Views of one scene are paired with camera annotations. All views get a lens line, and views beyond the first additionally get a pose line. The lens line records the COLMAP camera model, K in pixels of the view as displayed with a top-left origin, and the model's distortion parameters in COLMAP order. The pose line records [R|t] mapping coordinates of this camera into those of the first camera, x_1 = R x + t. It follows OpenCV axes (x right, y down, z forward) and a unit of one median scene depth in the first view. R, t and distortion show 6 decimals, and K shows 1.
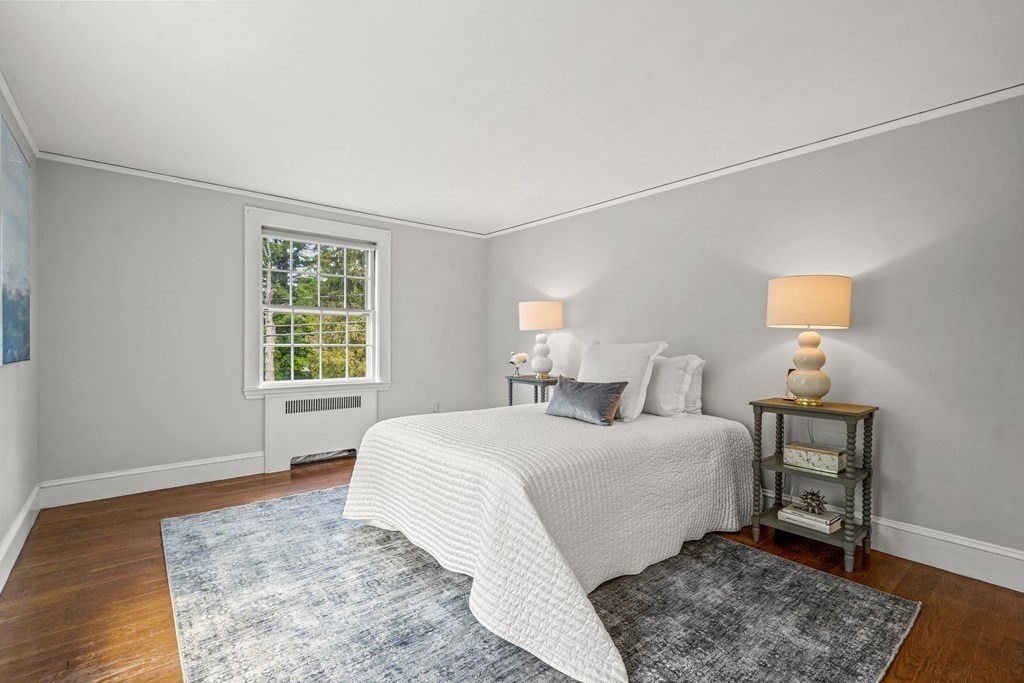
lens RADIAL K [[470.4, 0, 514.6], [0, 470.4, 344.5], [0, 0, 1]] dist [-0.004774, -0.000948]
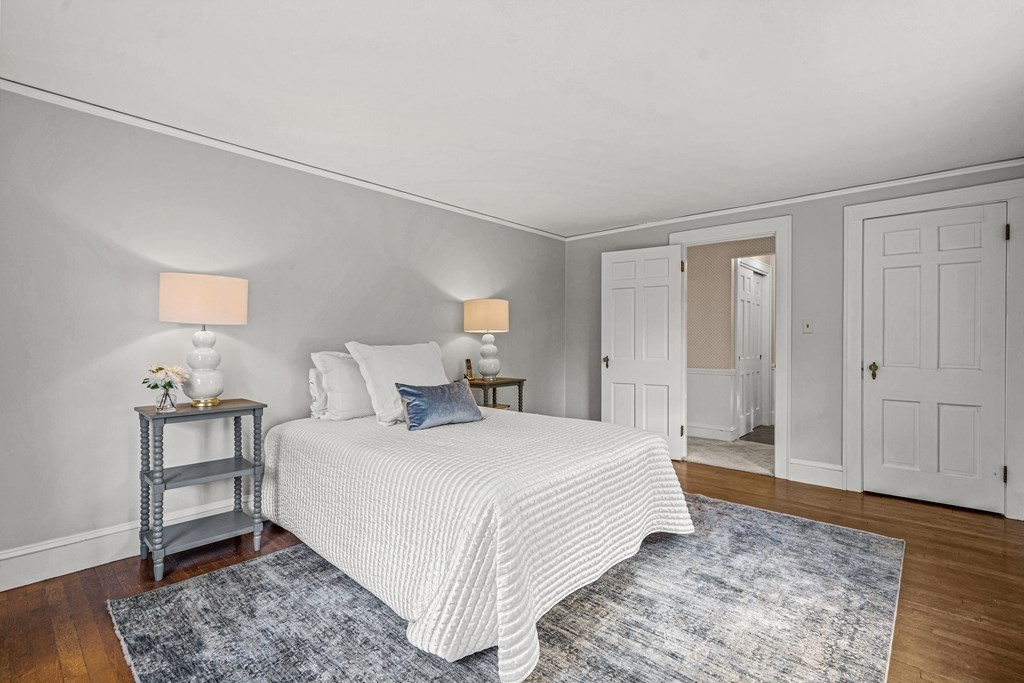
lens RADIAL K [[470.4, 0, 512.1], [0, 470.4, 336.1], [0, 0, 1]] dist [-0.004774, -0.000948]
pose [[-0.141137, 0.002178, 0.989988, -0.740360], [0.010828, 0.999941, -0.000656, -0.015120], [-0.989931, 0.010627, -0.141152, 0.899109]]
